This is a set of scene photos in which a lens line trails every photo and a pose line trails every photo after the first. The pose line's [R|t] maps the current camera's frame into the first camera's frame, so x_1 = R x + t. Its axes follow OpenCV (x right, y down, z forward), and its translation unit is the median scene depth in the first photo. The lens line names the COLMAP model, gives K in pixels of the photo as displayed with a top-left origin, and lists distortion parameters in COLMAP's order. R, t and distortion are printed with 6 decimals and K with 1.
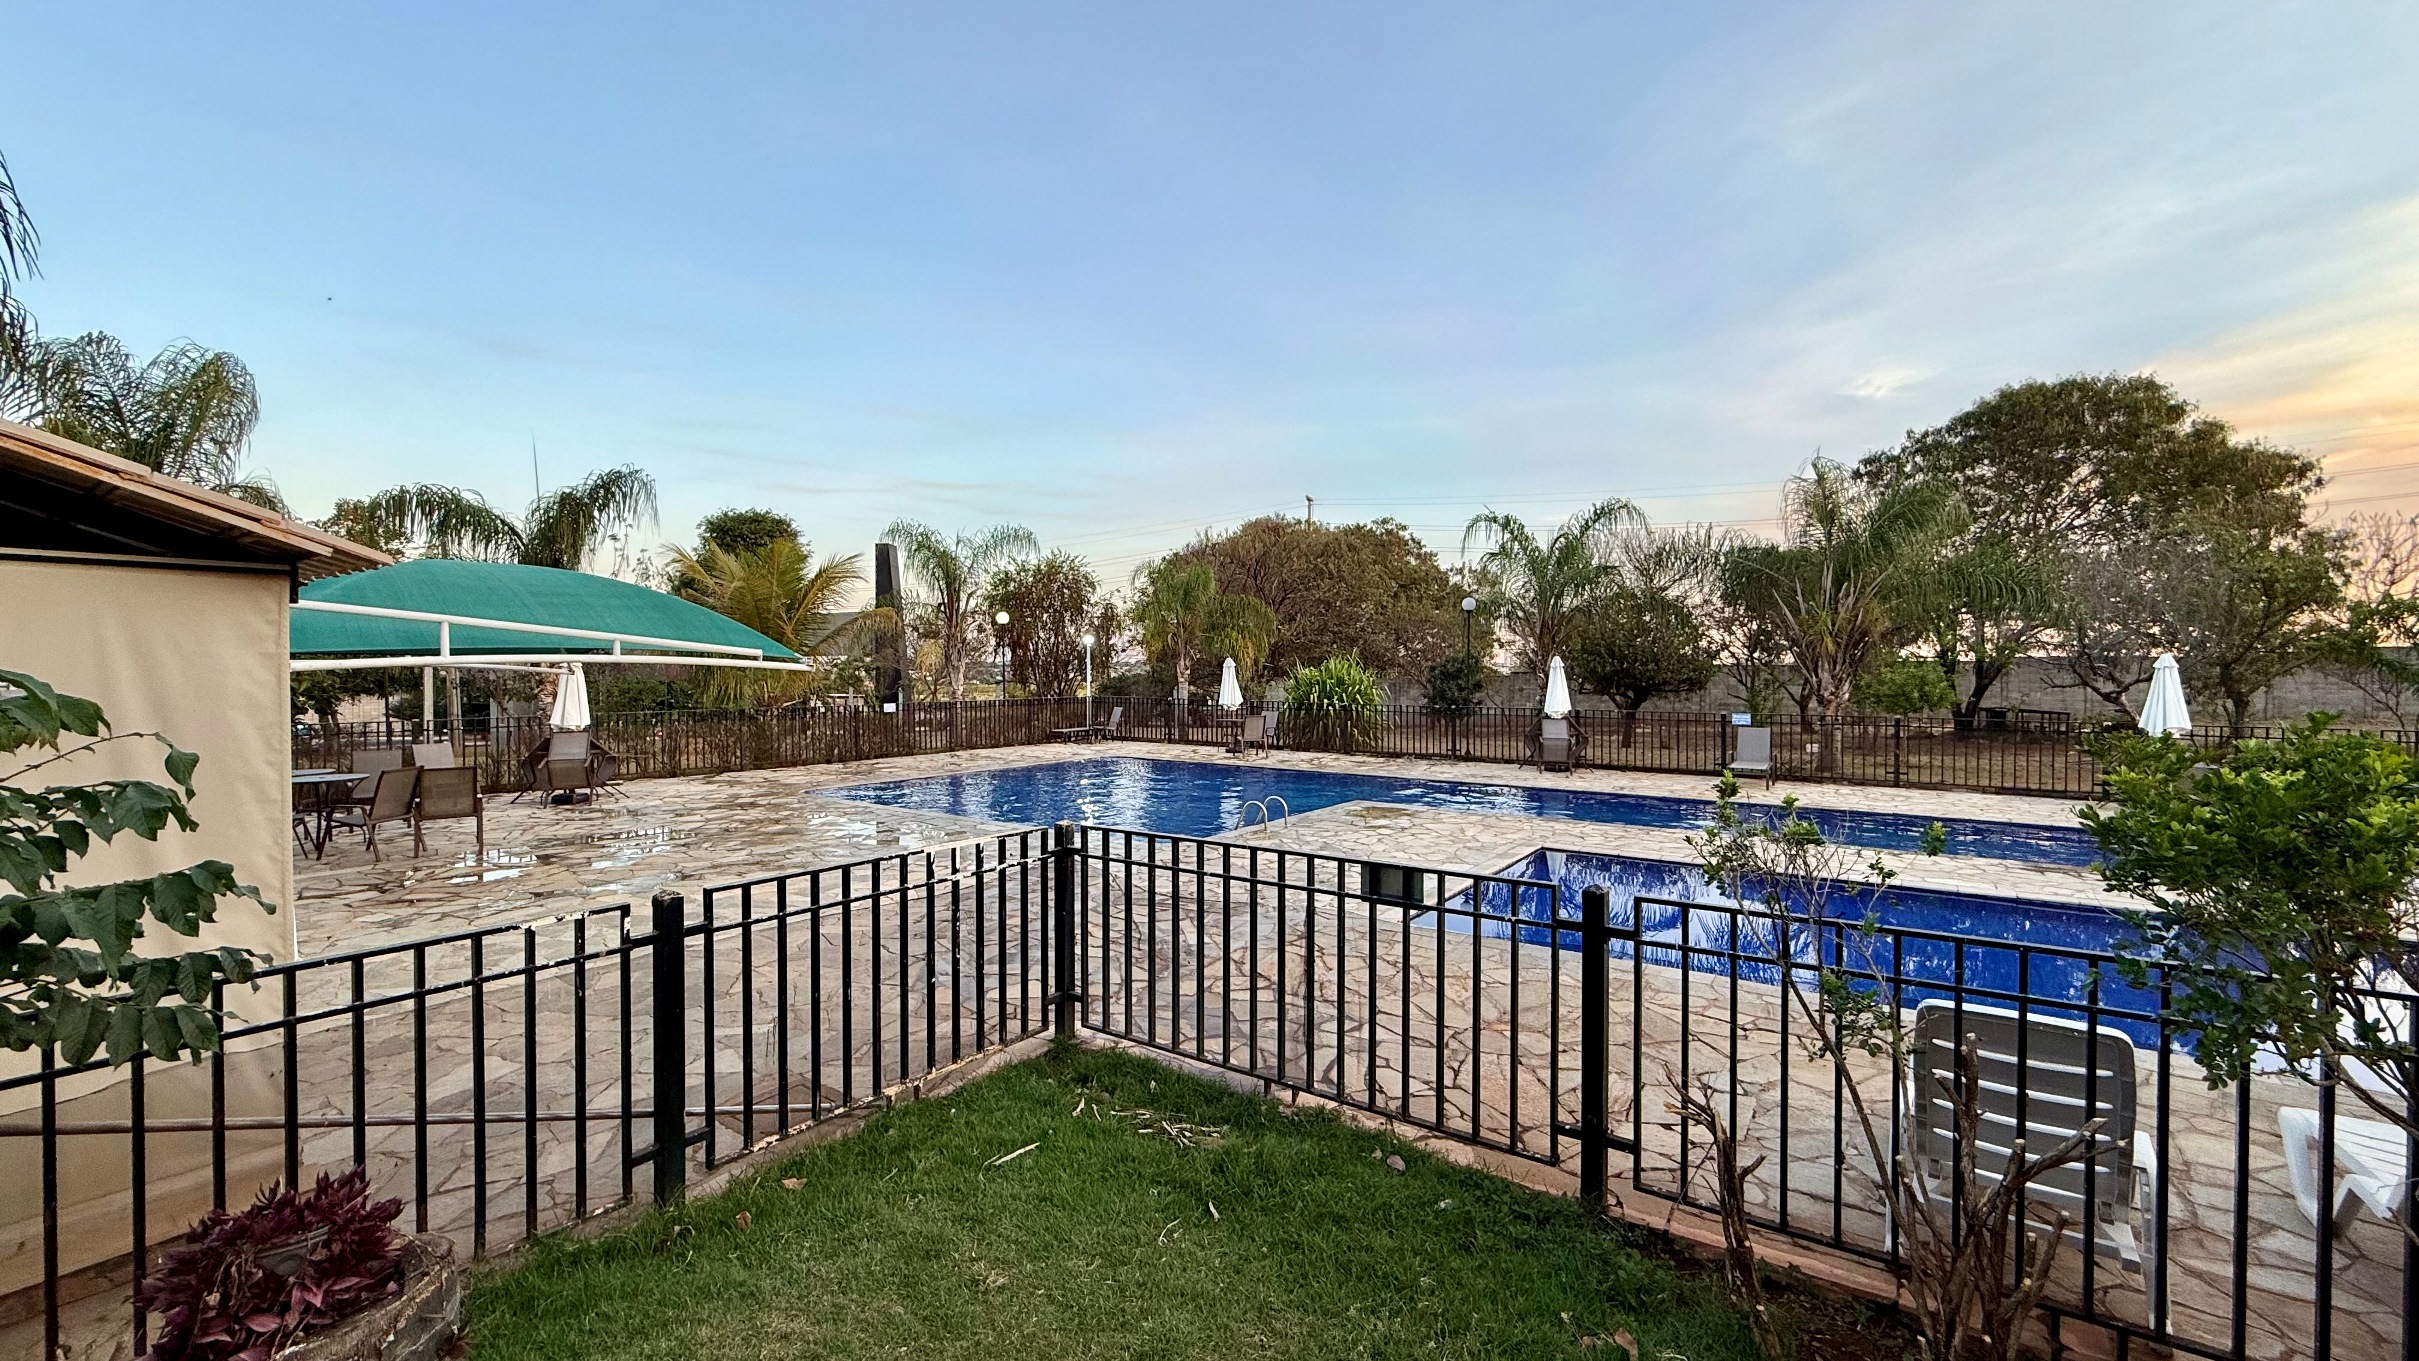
lens RADIAL K [[968.1, 0, 1199.5], [0, 968.1, 683.3], [0, 0, 1]] dist [0.002032, -0.000145]
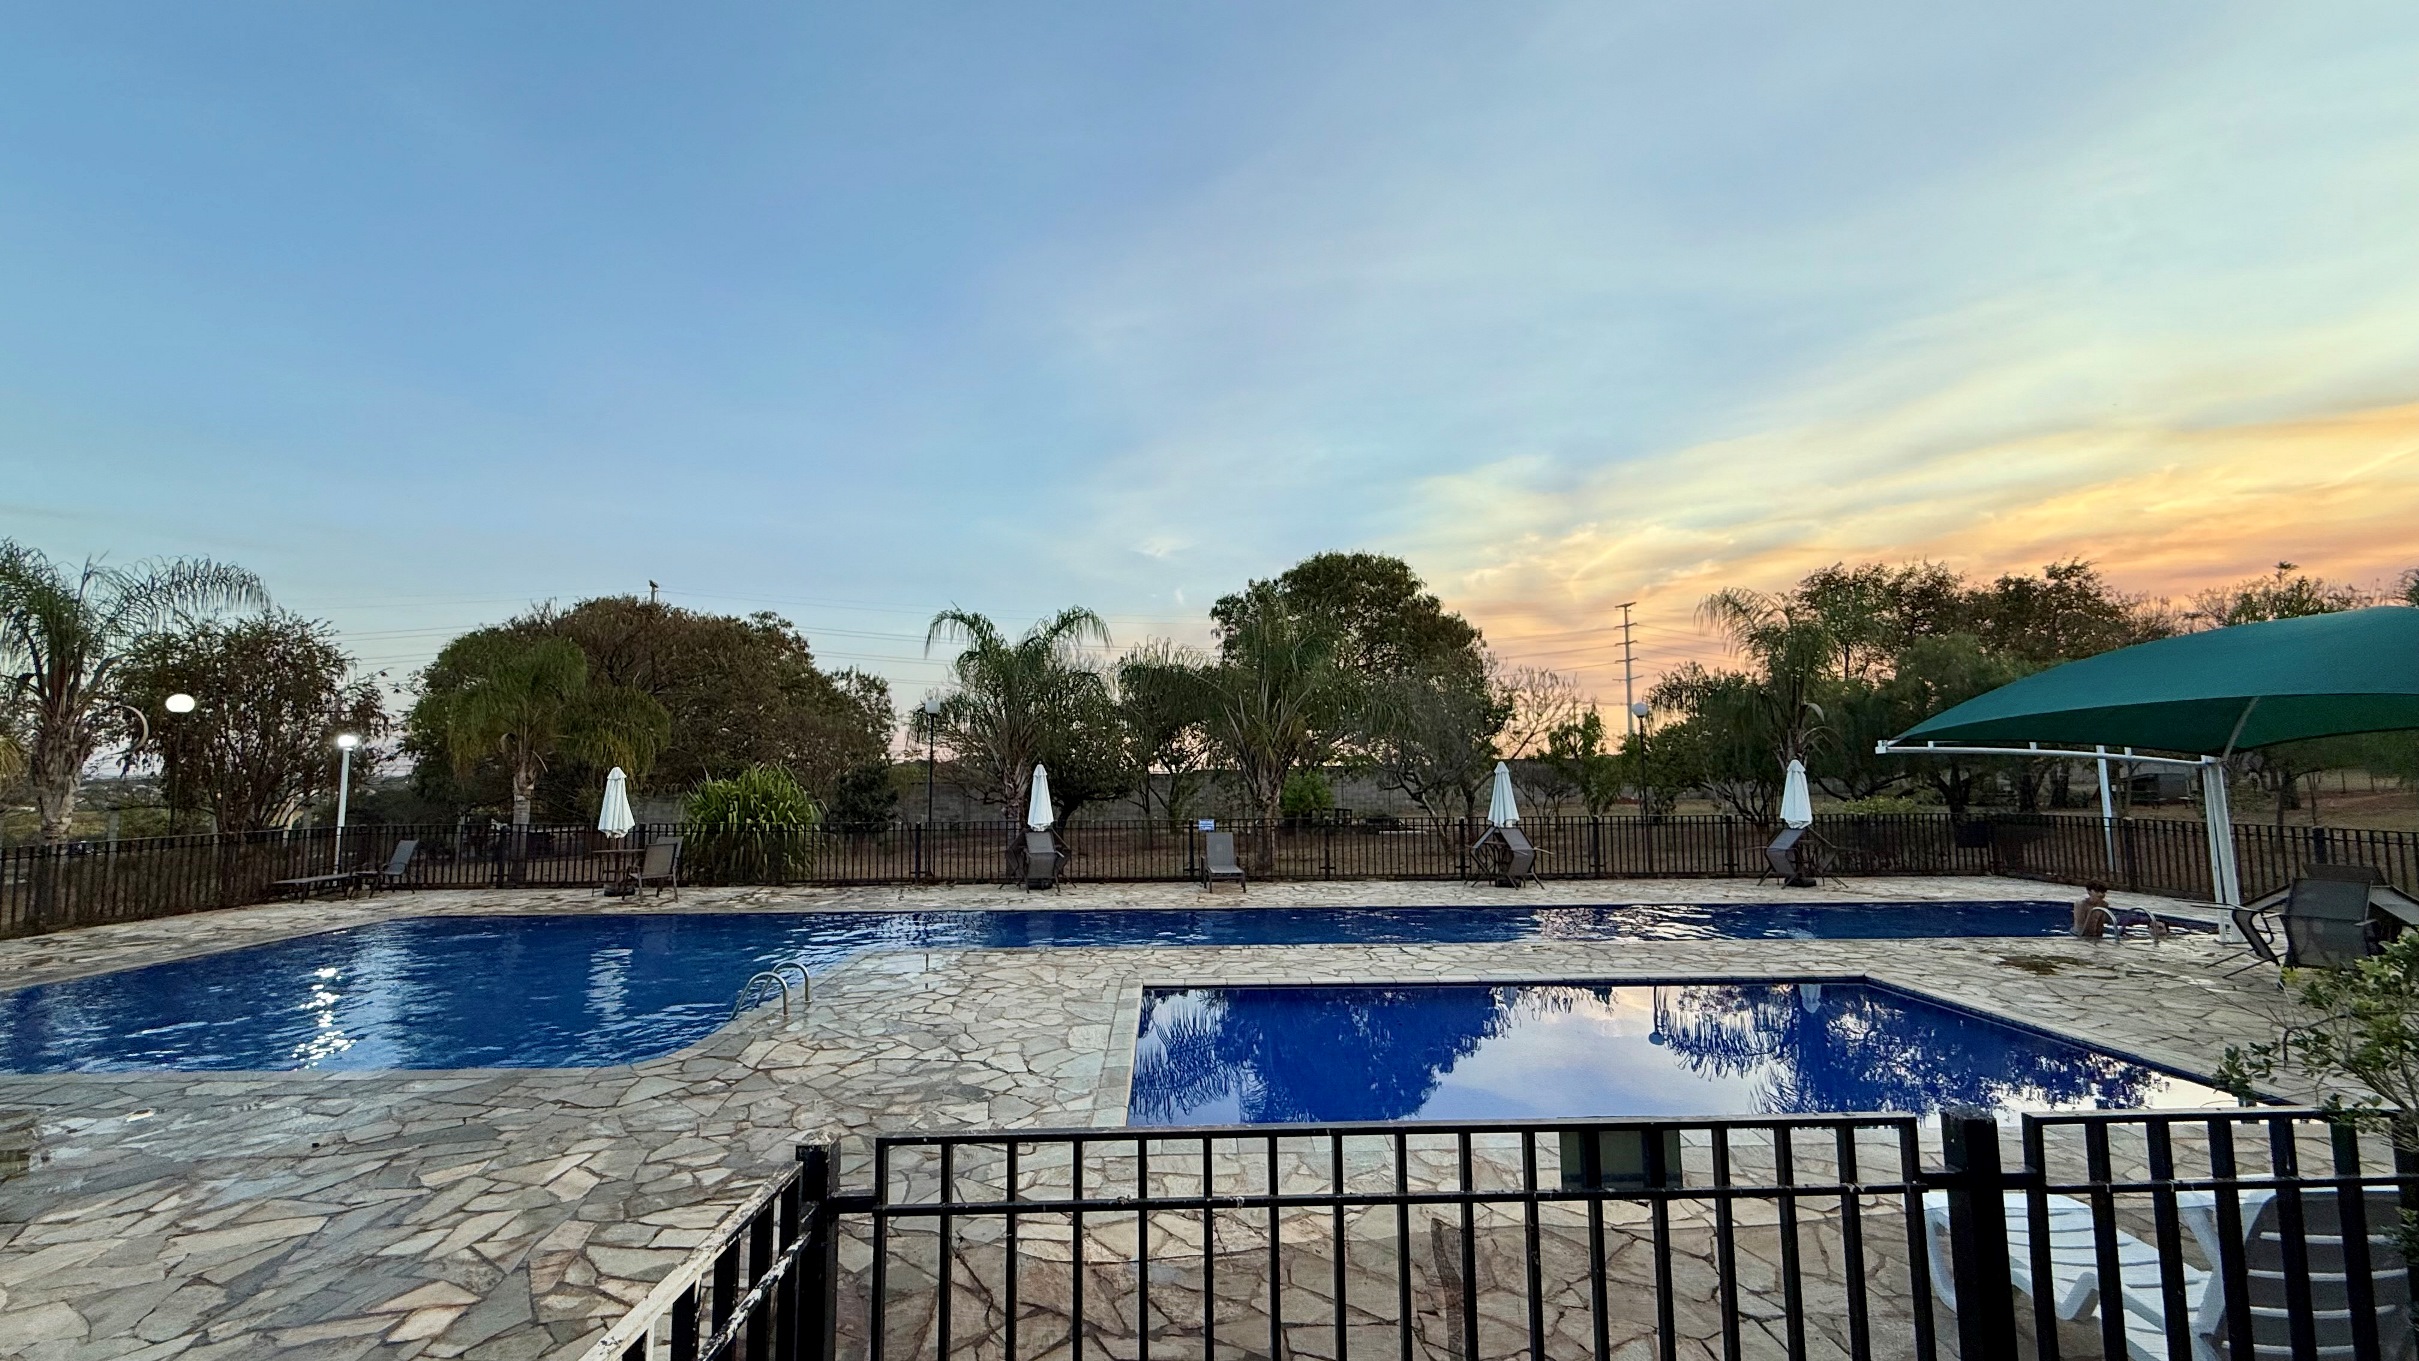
lens RADIAL K [[968.1, 0, 1198.7], [0, 968.1, 681.0], [0, 0, 1]] dist [0.002032, -0.000145]
pose [[0.797072, 0.052068, 0.601635, -0.058237], [0.018108, 0.993767, -0.109996, -0.001707], [-0.603613, 0.098570, 0.791161, 0.112946]]
